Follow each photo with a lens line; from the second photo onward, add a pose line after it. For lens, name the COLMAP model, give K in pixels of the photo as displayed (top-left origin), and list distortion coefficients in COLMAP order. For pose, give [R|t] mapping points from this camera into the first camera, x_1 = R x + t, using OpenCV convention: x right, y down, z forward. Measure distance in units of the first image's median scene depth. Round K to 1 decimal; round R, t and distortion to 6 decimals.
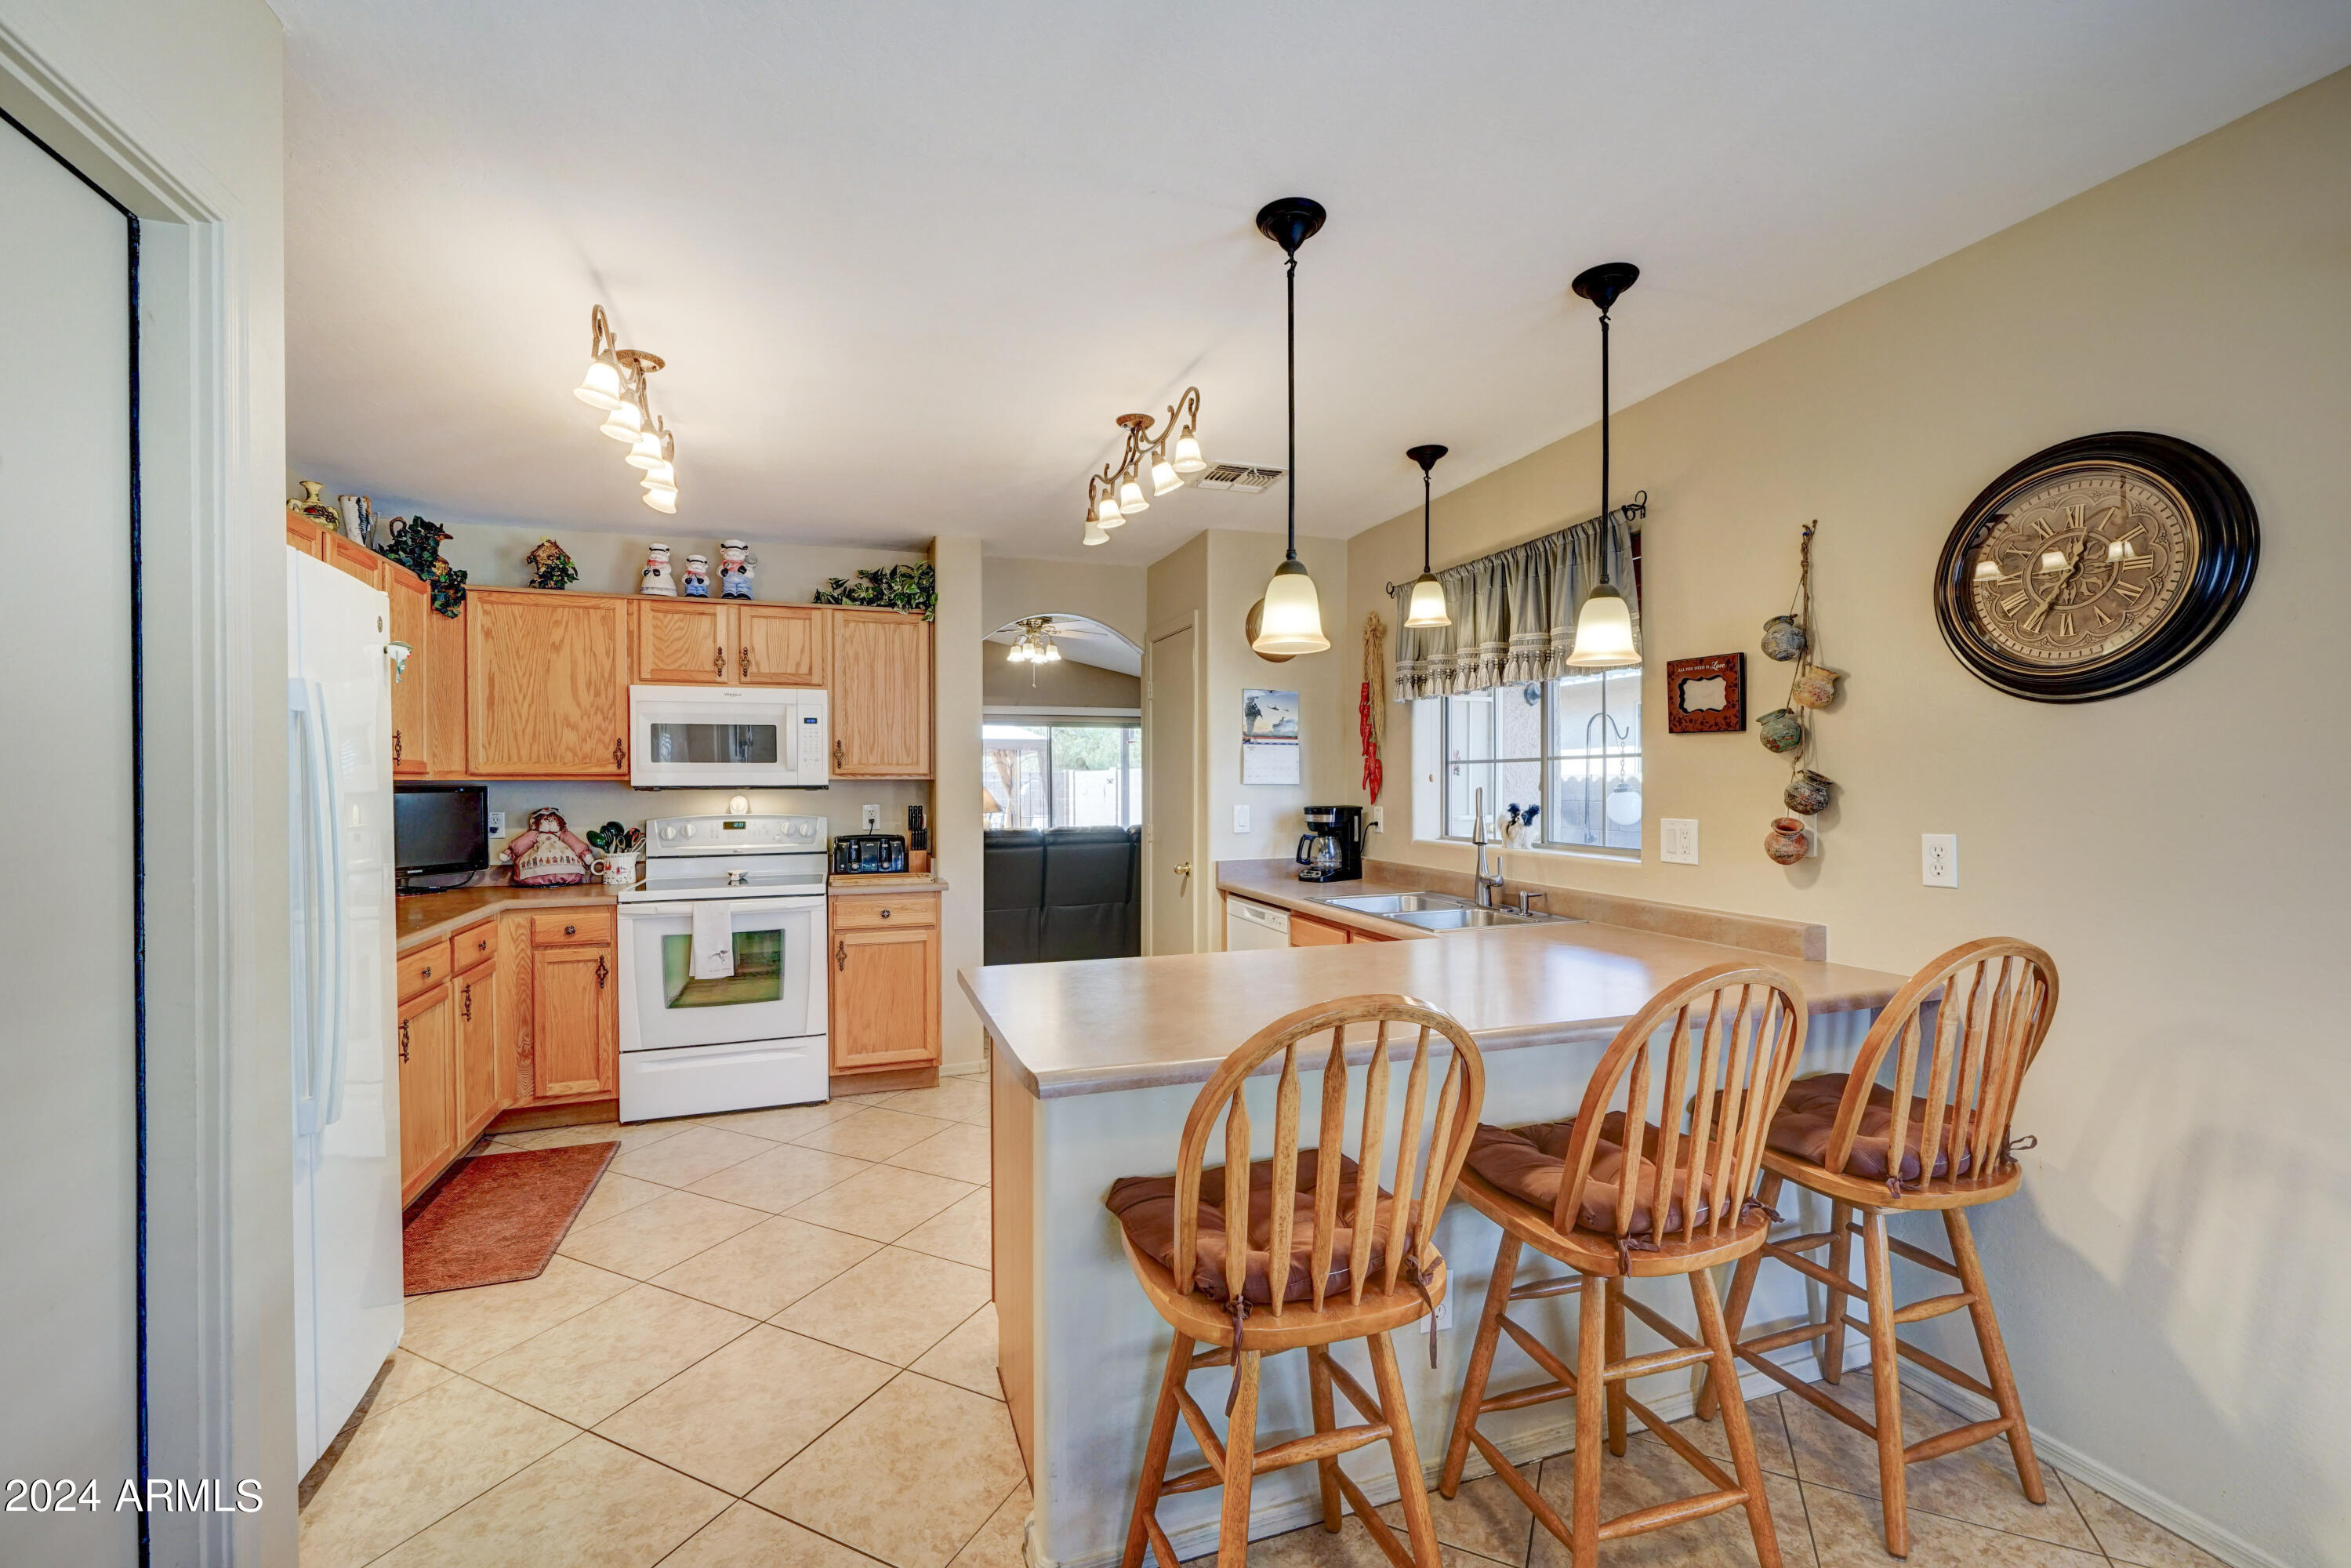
lens RADIAL K [[952.0, 0, 1177.0], [0, 952.0, 789.1], [0, 0, 1]] dist [0.001456, -0.000149]
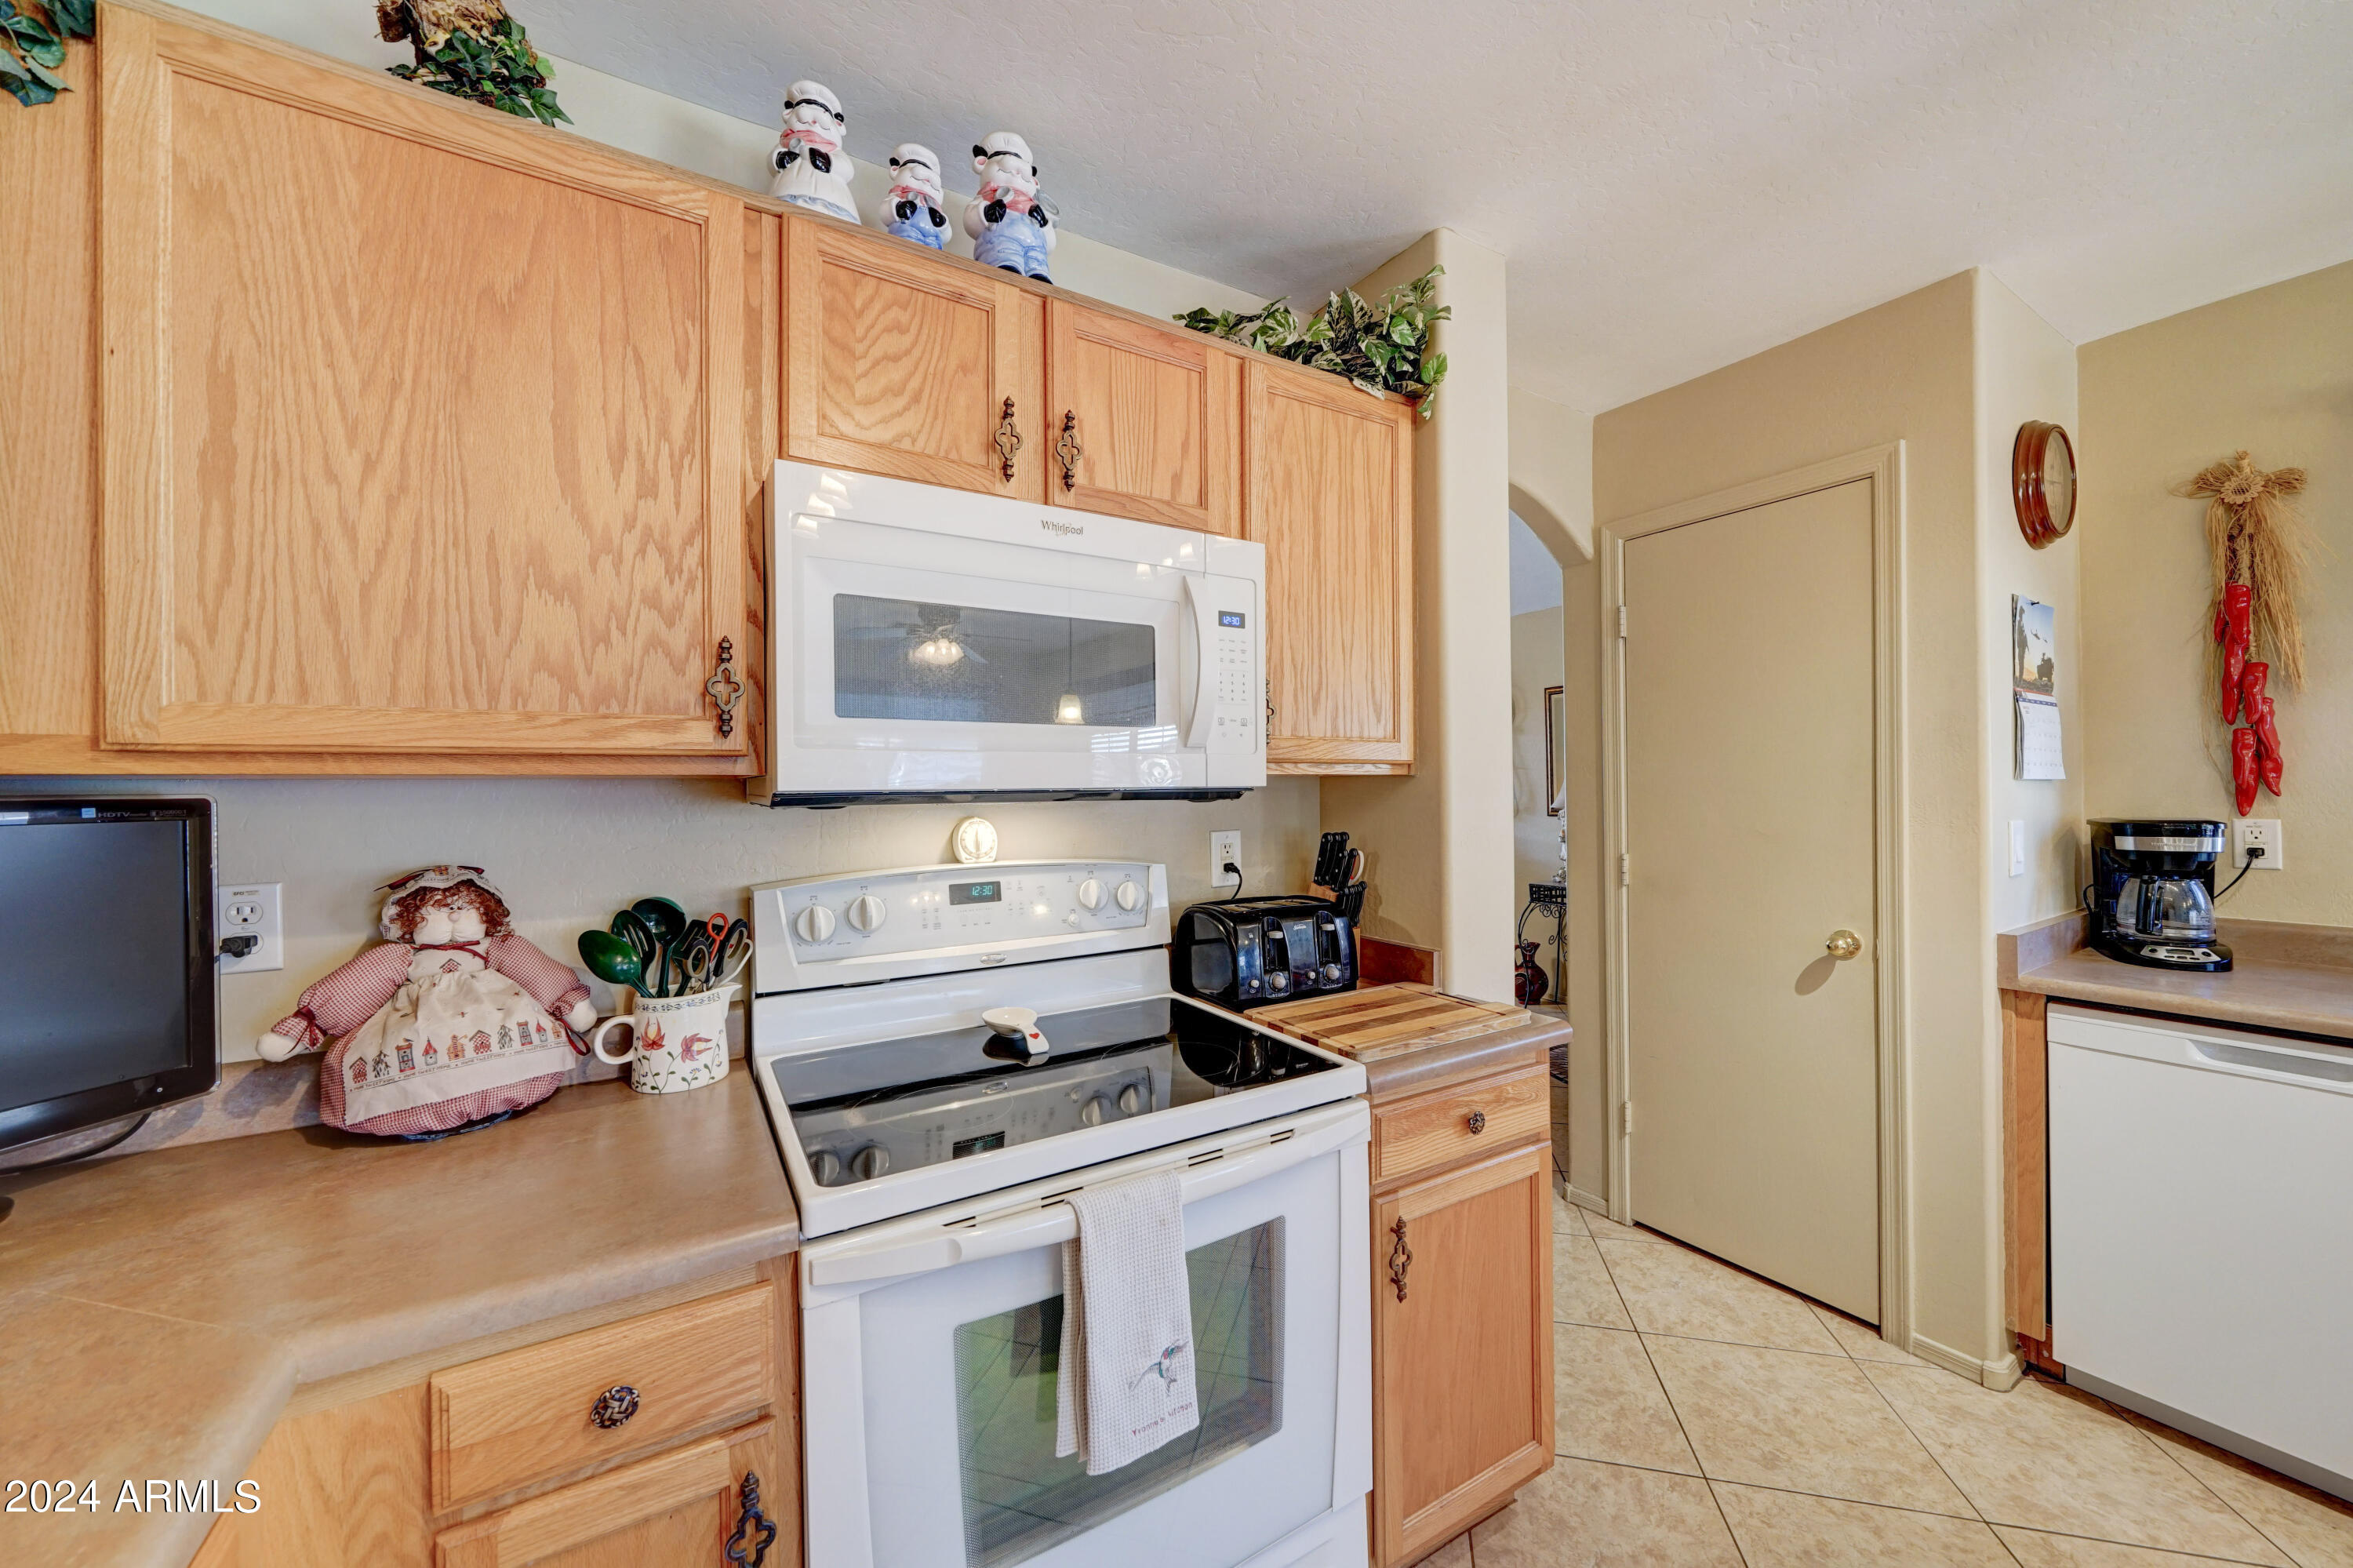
lens RADIAL K [[845.2, 0, 1187.8], [0, 845.2, 789.6], [0, 0, 1]] dist [-0.005825, 0.000464]
pose [[0.979166, -0.009411, 0.202841, -0.479930], [0.012353, 0.999836, -0.013244, 0.001145], [-0.202683, 0.015473, 0.979122, 0.682676]]
